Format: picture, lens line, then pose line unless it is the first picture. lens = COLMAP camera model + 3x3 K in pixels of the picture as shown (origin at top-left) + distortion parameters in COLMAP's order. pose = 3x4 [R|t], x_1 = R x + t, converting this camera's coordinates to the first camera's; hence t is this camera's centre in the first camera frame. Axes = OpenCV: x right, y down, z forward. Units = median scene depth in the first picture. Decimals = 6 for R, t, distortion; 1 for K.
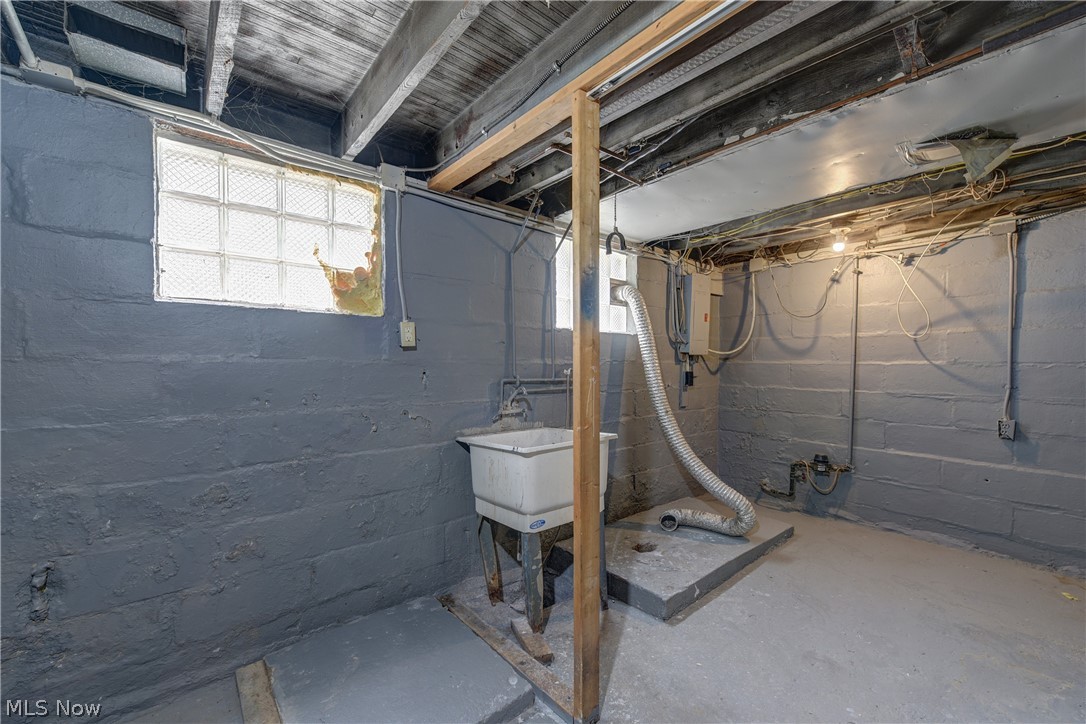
lens RADIAL K [[433.0, 0, 542.4], [0, 433.0, 366.5], [0, 0, 1]] dist [0.000671, -0.000010]
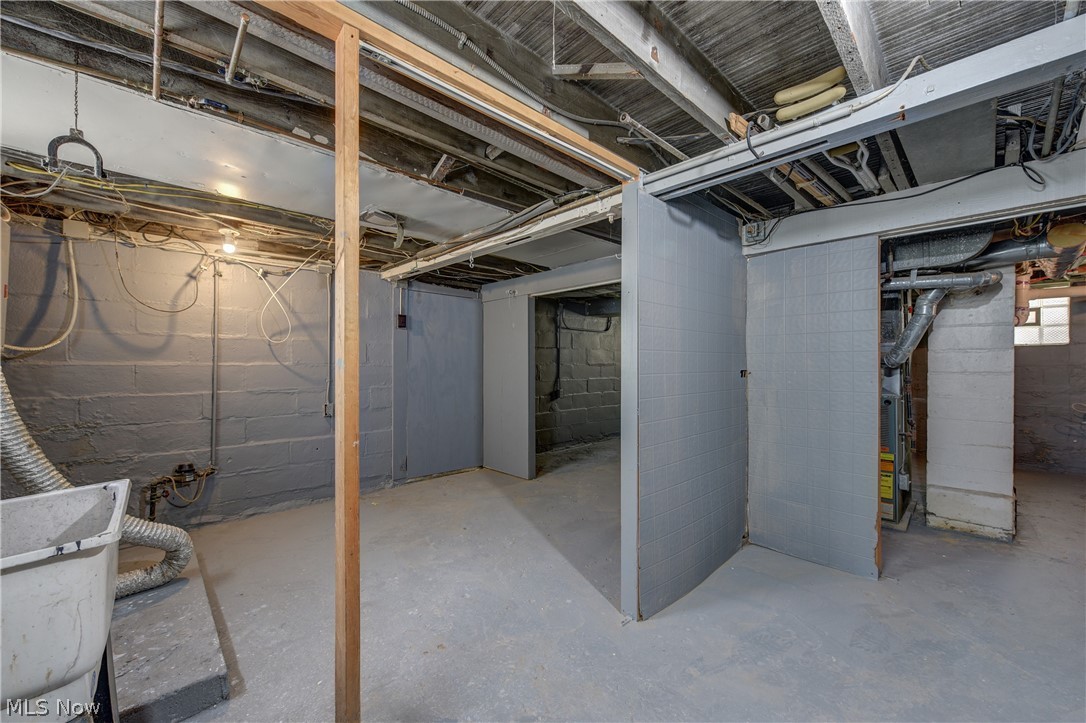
lens RADIAL K [[433.0, 0, 542.4], [0, 433.0, 366.0], [0, 0, 1]] dist [0.000671, -0.000010]
pose [[-0.058599, -0.004968, 0.998269, -0.336946], [0.010616, 0.999928, 0.005599, -0.001301], [-0.998225, 0.010926, -0.058542, 0.313554]]
